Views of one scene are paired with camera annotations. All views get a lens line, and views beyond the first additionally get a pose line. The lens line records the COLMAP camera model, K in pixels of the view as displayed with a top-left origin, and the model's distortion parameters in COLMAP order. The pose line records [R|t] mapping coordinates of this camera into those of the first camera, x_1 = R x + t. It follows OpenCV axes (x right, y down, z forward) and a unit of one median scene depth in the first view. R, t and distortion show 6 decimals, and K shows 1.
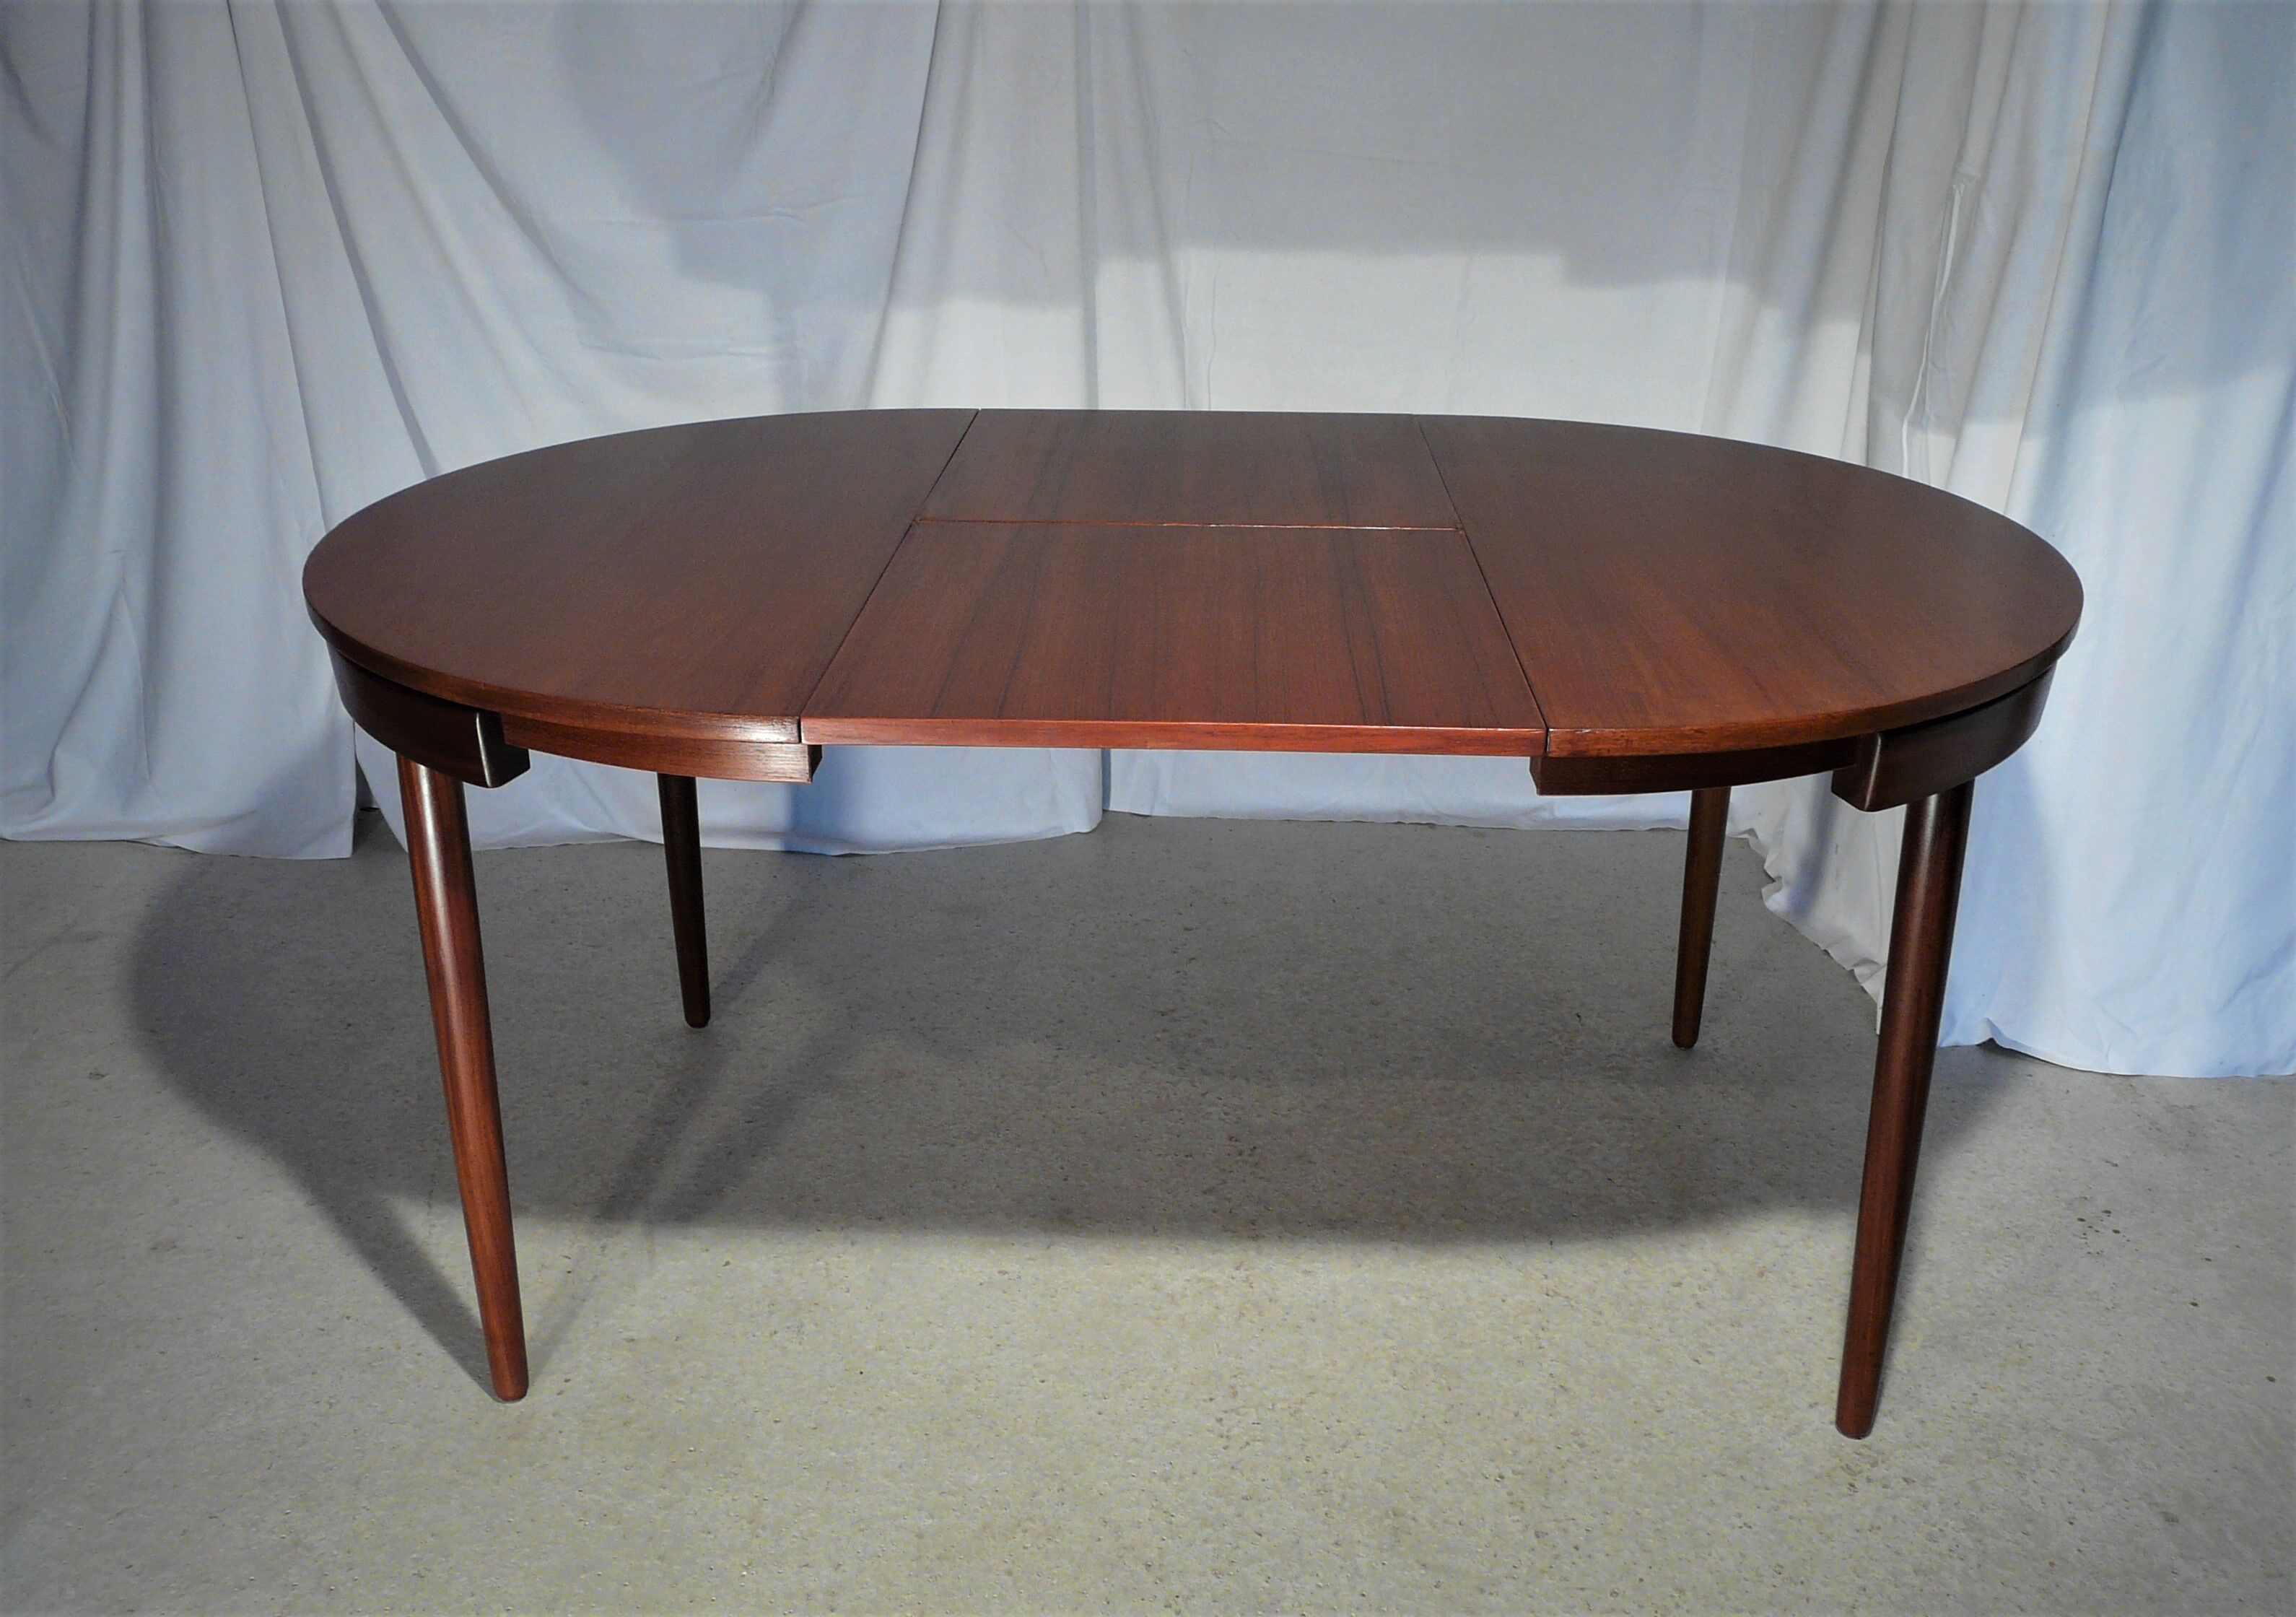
lens RADIAL K [[1936.6, 0, 1163.8], [0, 1936.6, 900.3], [0, 0, 1]] dist [-0.085060, 0.122238]
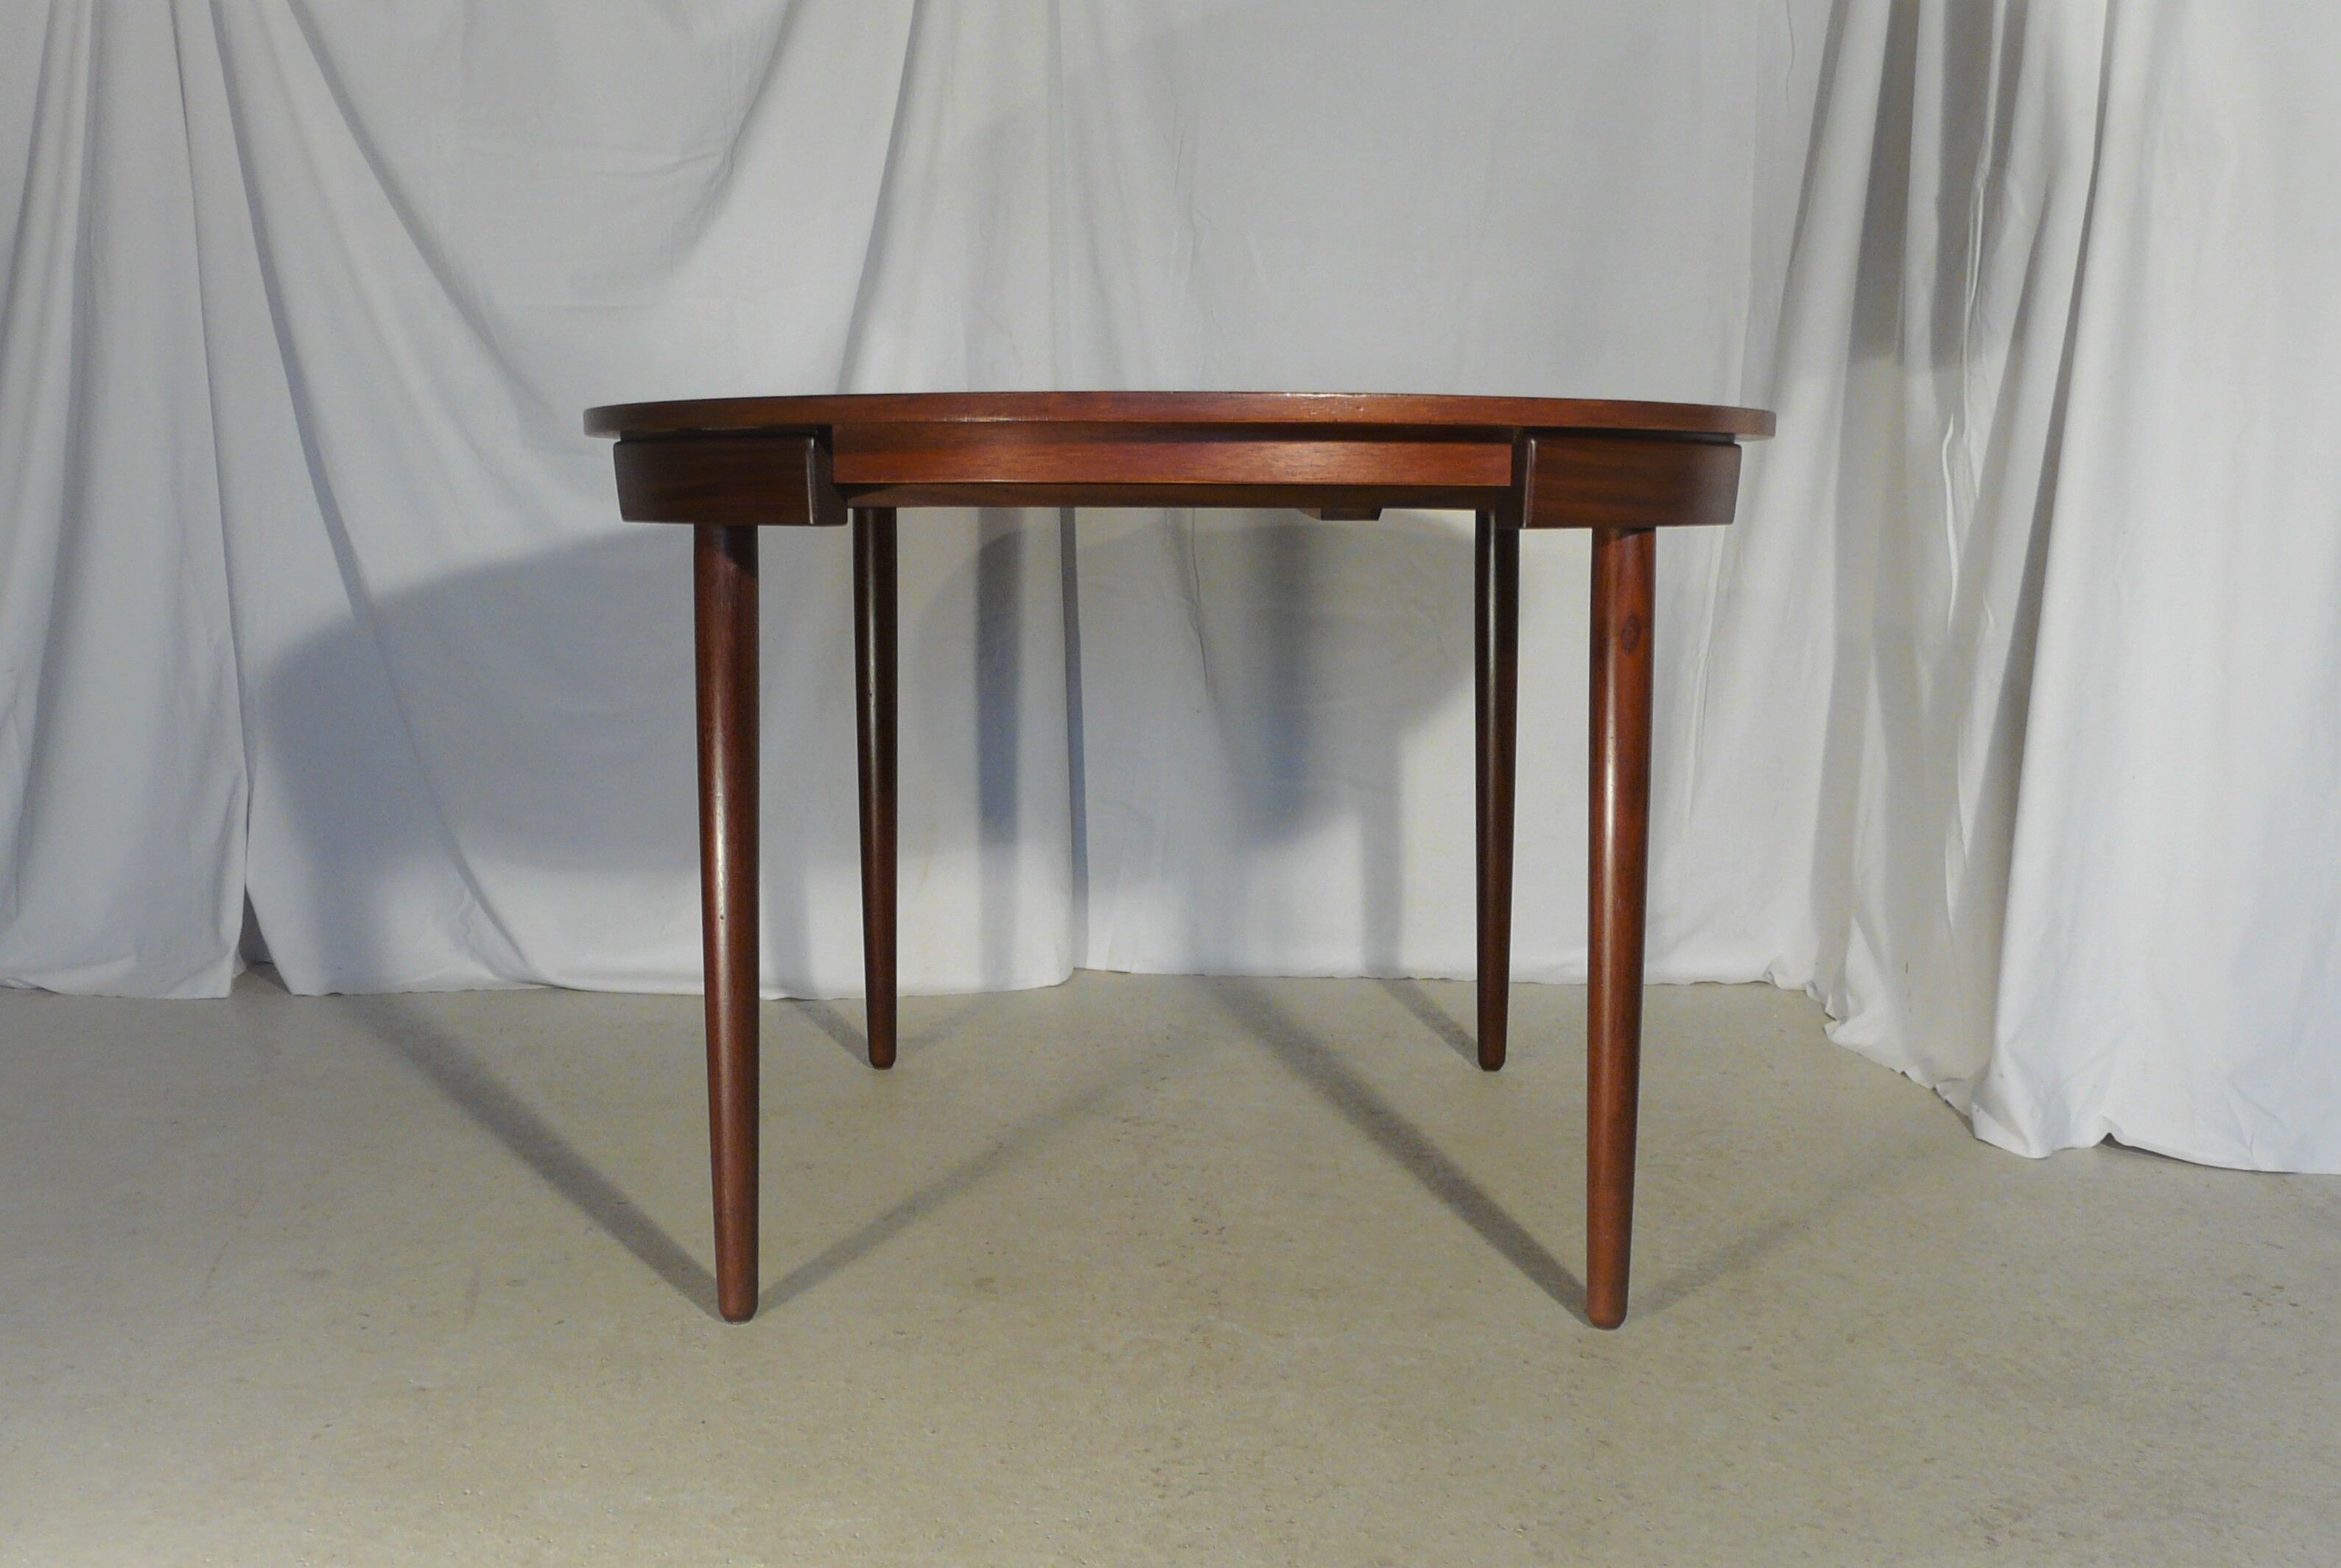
lens RADIAL K [[1981.0, 0, 1178.3], [0, 1981.0, 913.2], [0, 0, 1]] dist [-0.081971, 0.115602]
pose [[0.999904, 0.001301, -0.013829, 0.046050], [-0.004308, 0.975551, -0.219729, 0.215004], [0.013205, 0.219768, 0.975463, 0.174309]]
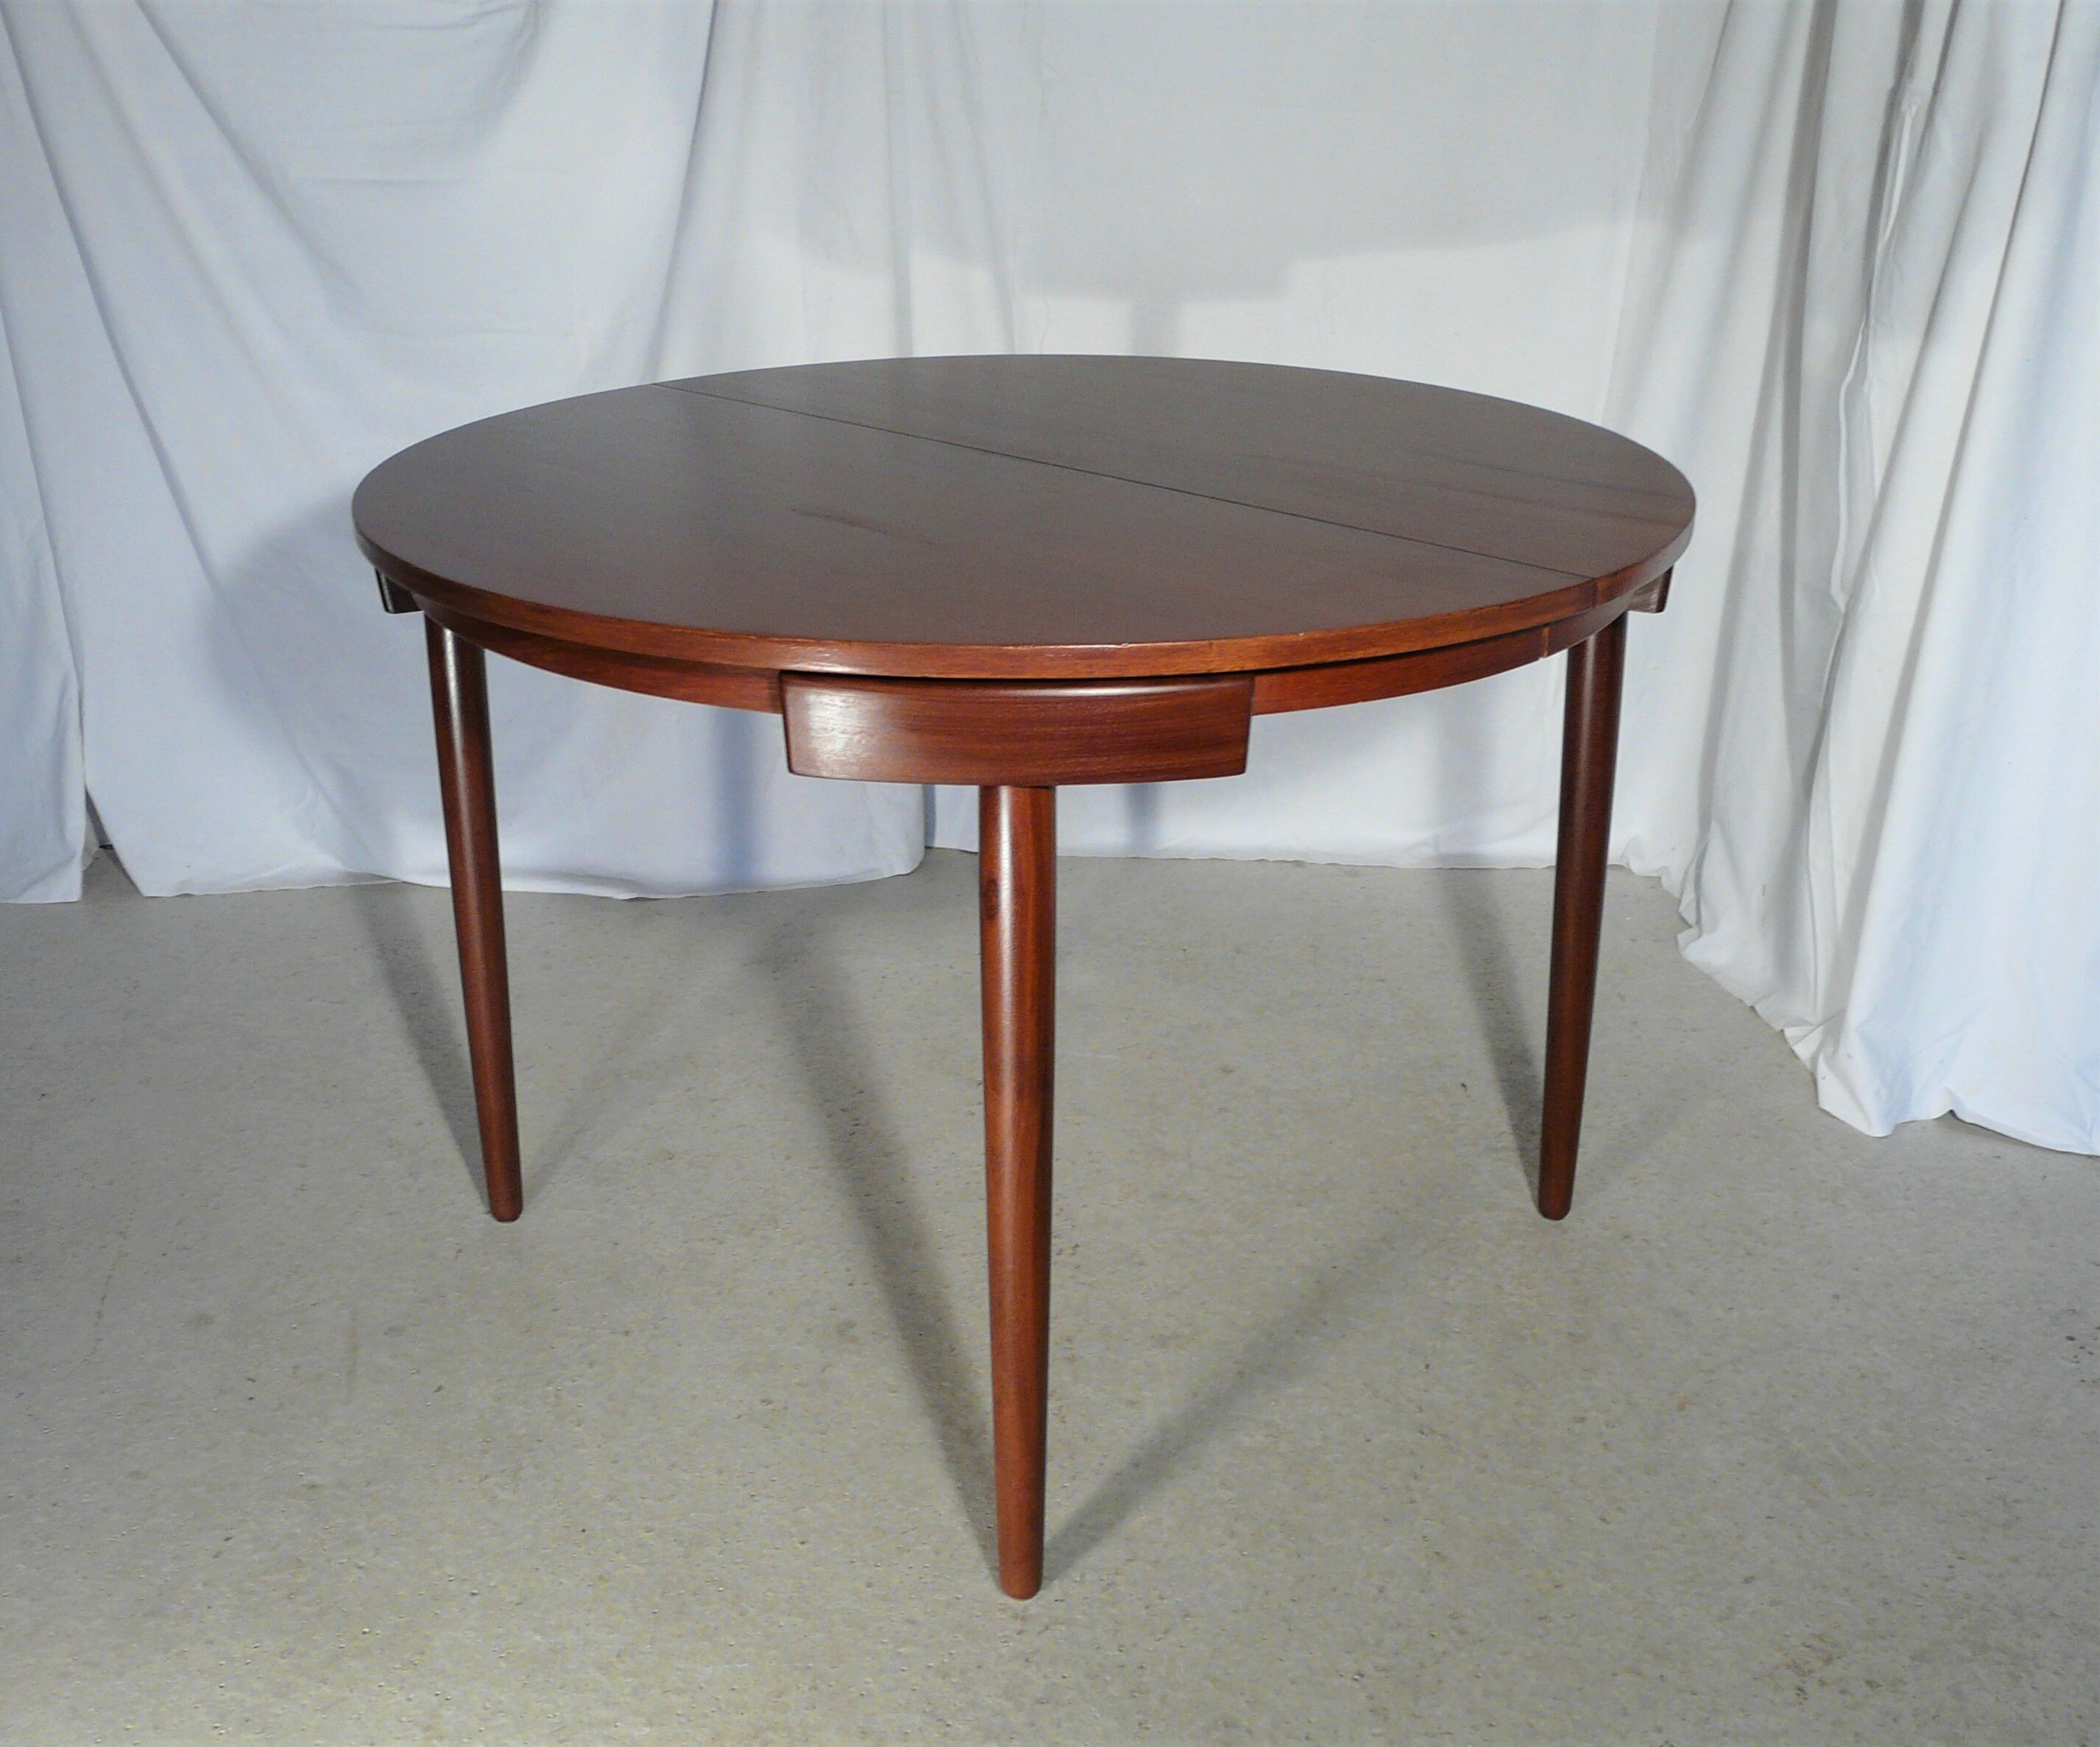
lens RADIAL K [[1979.8, 0, 1014.9], [0, 1979.8, 912.3], [0, 0, 1]] dist [-0.084617, 0.122126]
pose [[0.999811, -0.001130, -0.019421, 0.043293], [0.000882, 0.999918, -0.012786, -0.008153], [0.019434, 0.012767, 0.999730, 0.158126]]
